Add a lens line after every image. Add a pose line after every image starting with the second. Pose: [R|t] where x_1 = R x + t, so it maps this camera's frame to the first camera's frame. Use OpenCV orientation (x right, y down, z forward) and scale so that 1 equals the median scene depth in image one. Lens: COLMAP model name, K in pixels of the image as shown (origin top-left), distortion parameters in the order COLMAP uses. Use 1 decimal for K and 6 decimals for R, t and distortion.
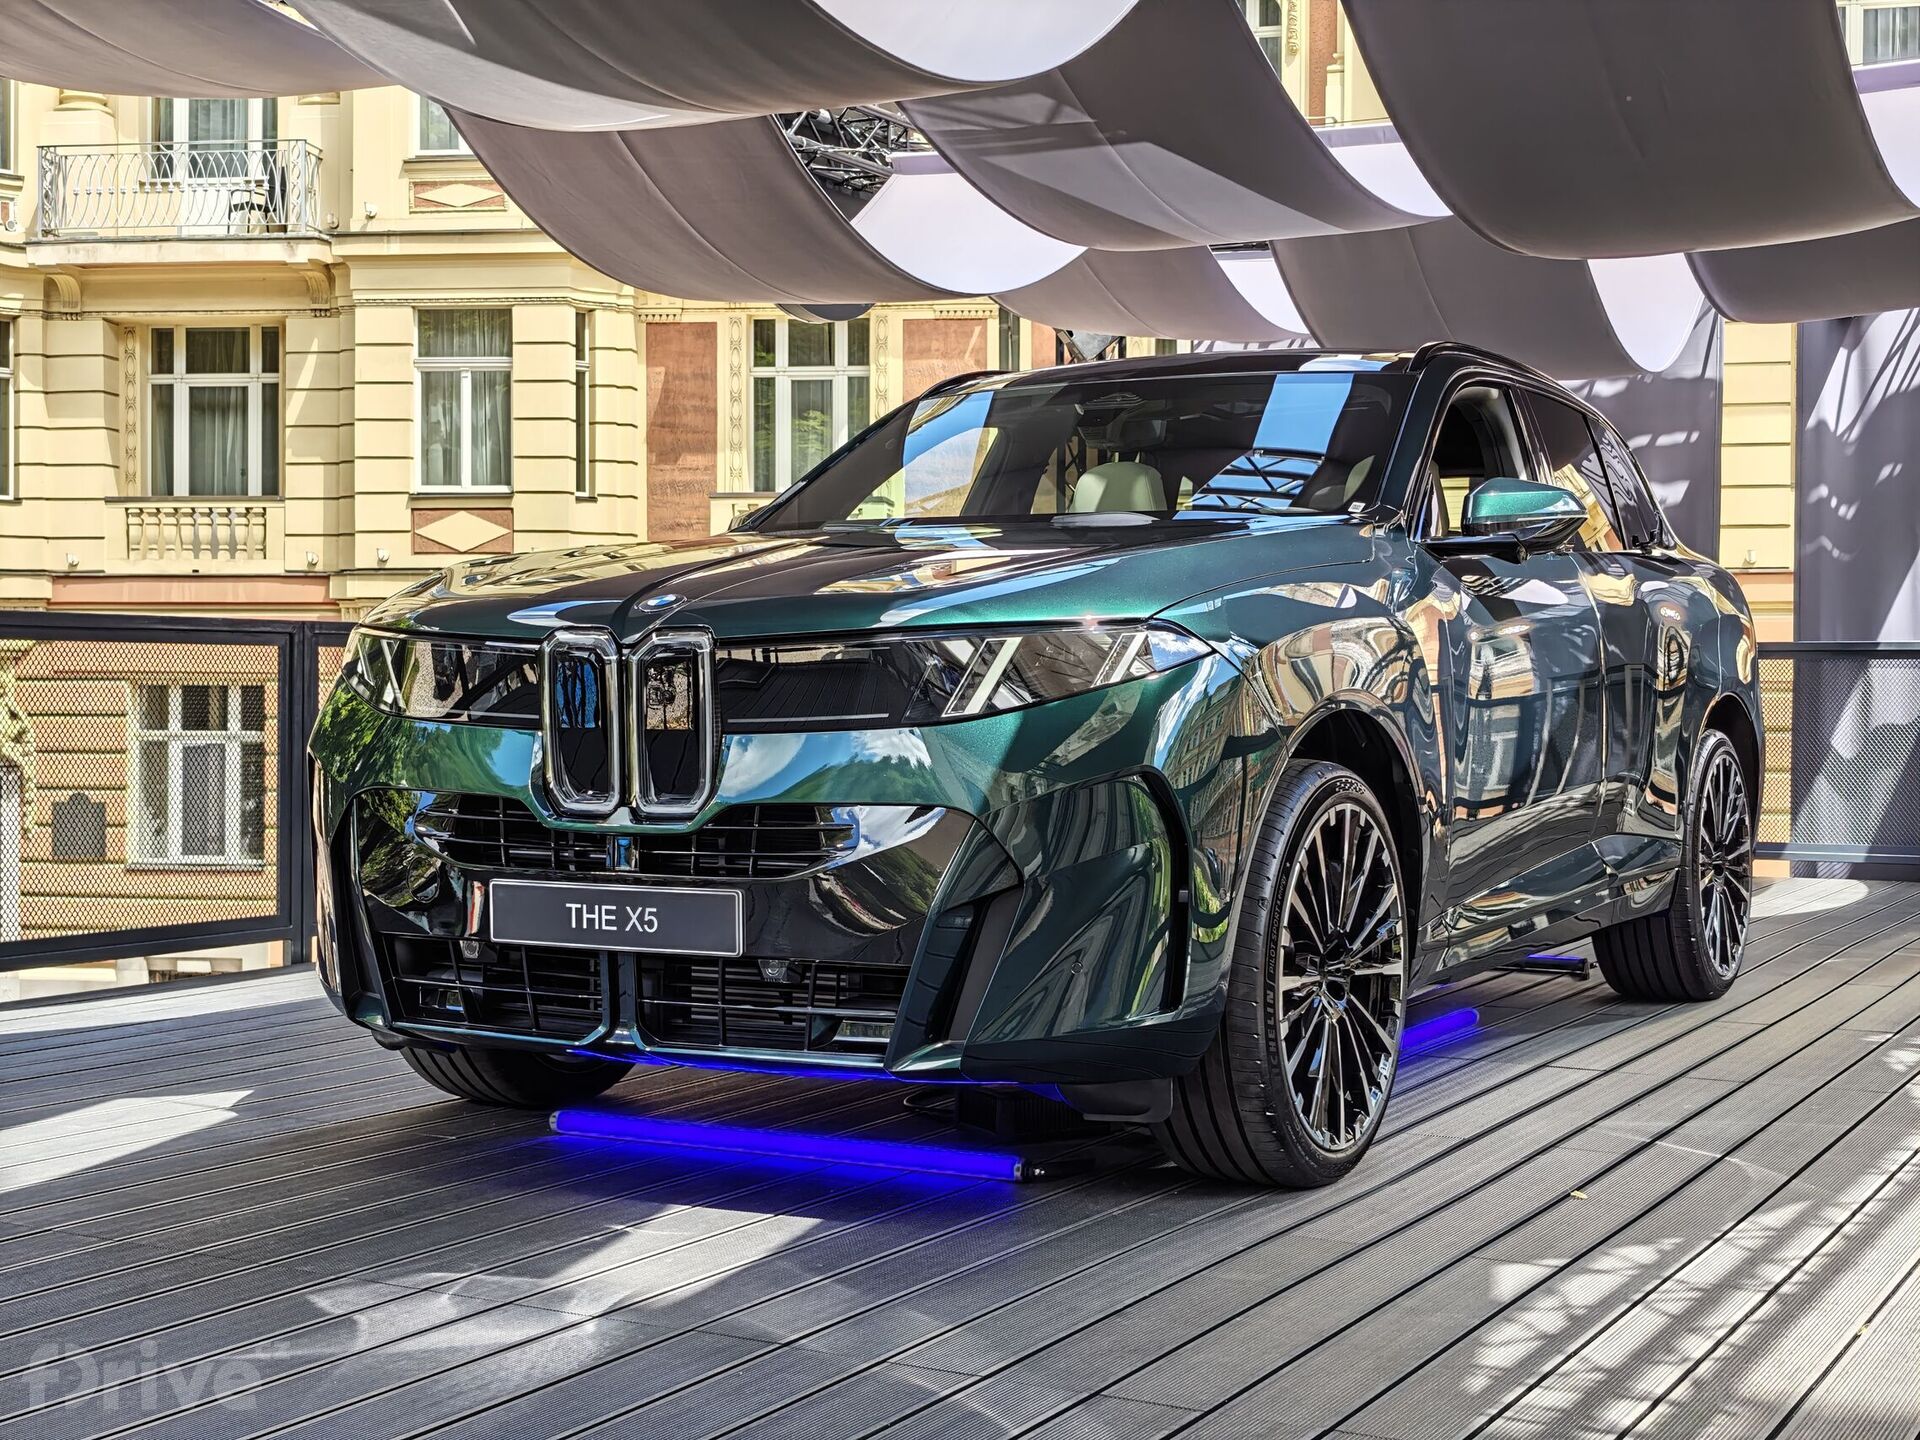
lens RADIAL K [[2605.6, 0, 960.0], [0, 2605.6, 720.0], [0, 0, 1]] dist [0.004521, 0.011125]
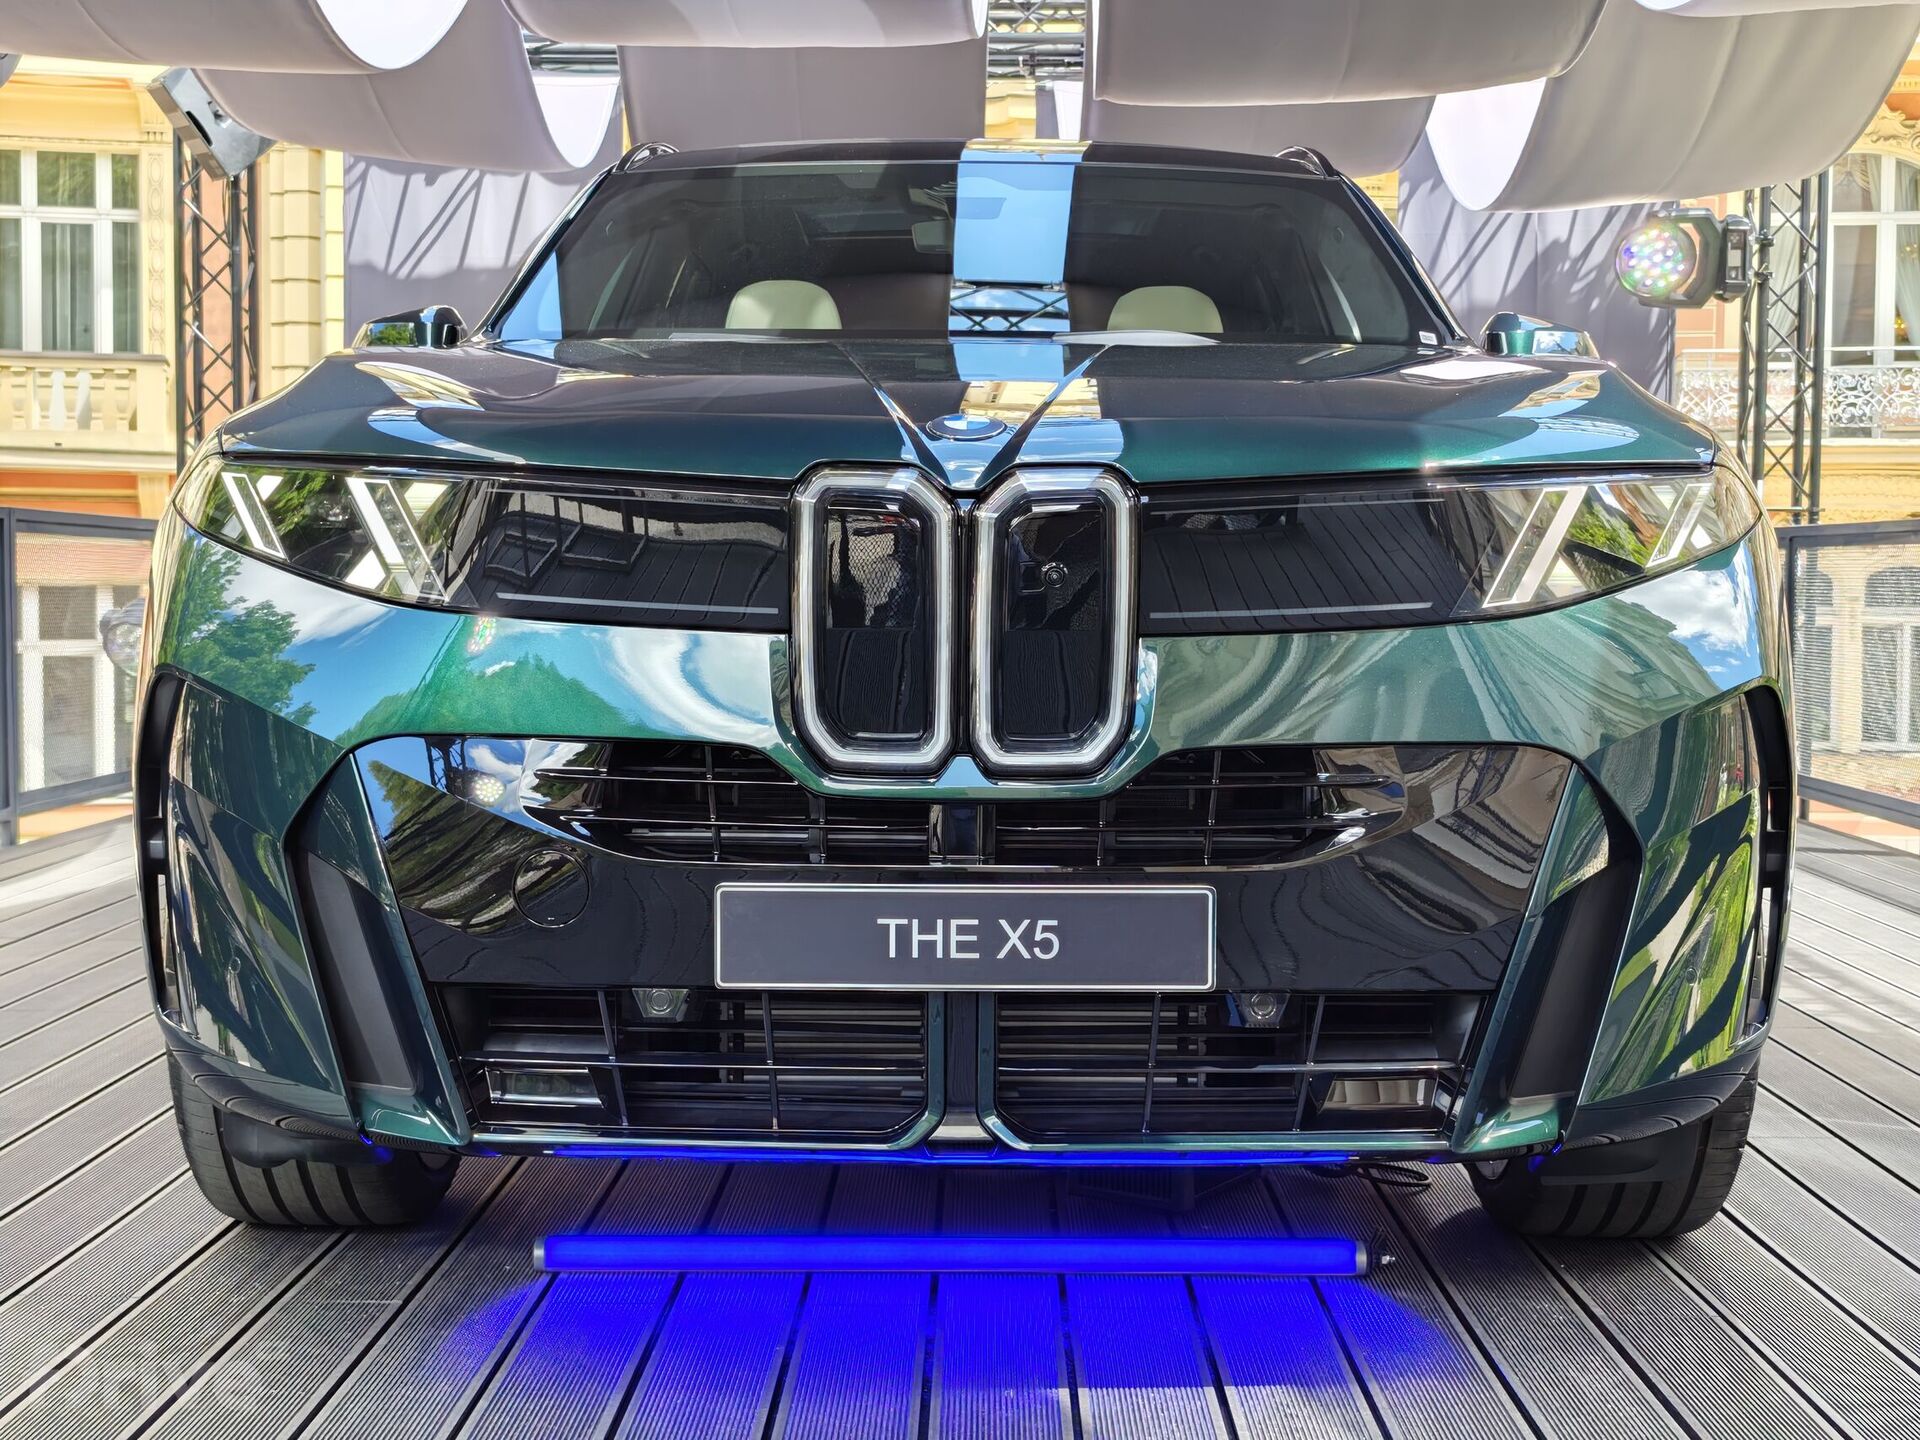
lens RADIAL K [[2564.8, 0, 960.0], [0, 2564.8, 720.0], [0, 0, 1]] dist [0.240414, 0.037682]
pose [[0.888857, -0.024989, 0.457502, -0.408785], [0.003079, 0.998815, 0.048575, -0.004923], [-0.458174, -0.041767, 0.887881, 0.462976]]
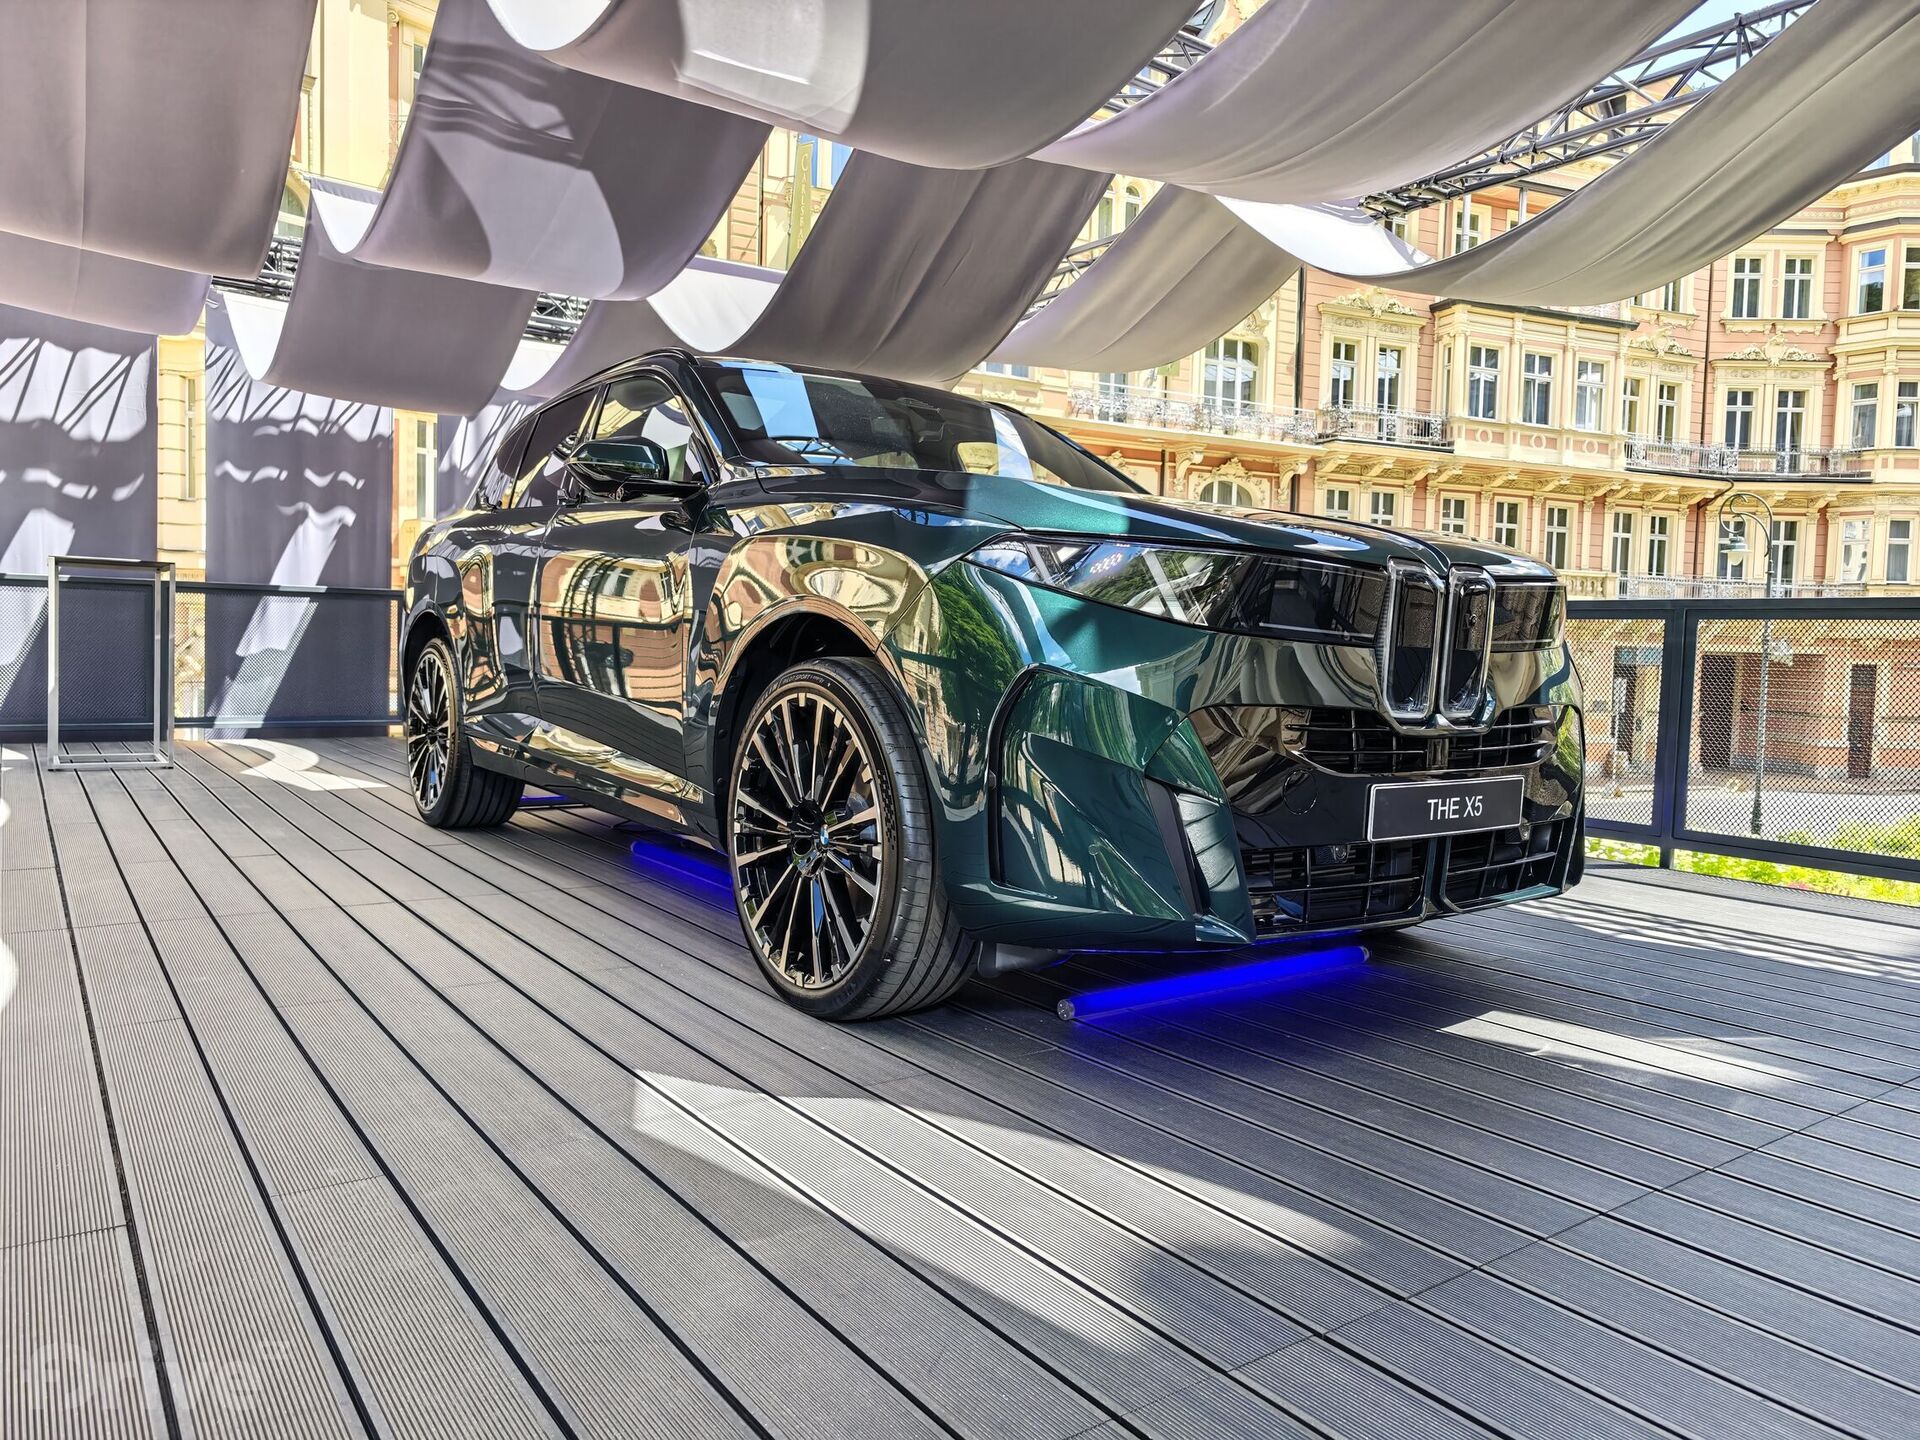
lens RADIAL K [[1260.4, 0, 960.0], [0, 1260.4, 720.0], [0, 0, 1]] dist [0.001782, 0.000648]
pose [[0.412396, -0.035518, 0.910312, -0.740144], [-0.024423, 0.998450, 0.050021, 0.013083], [-0.910677, -0.042861, 0.410889, 0.965865]]
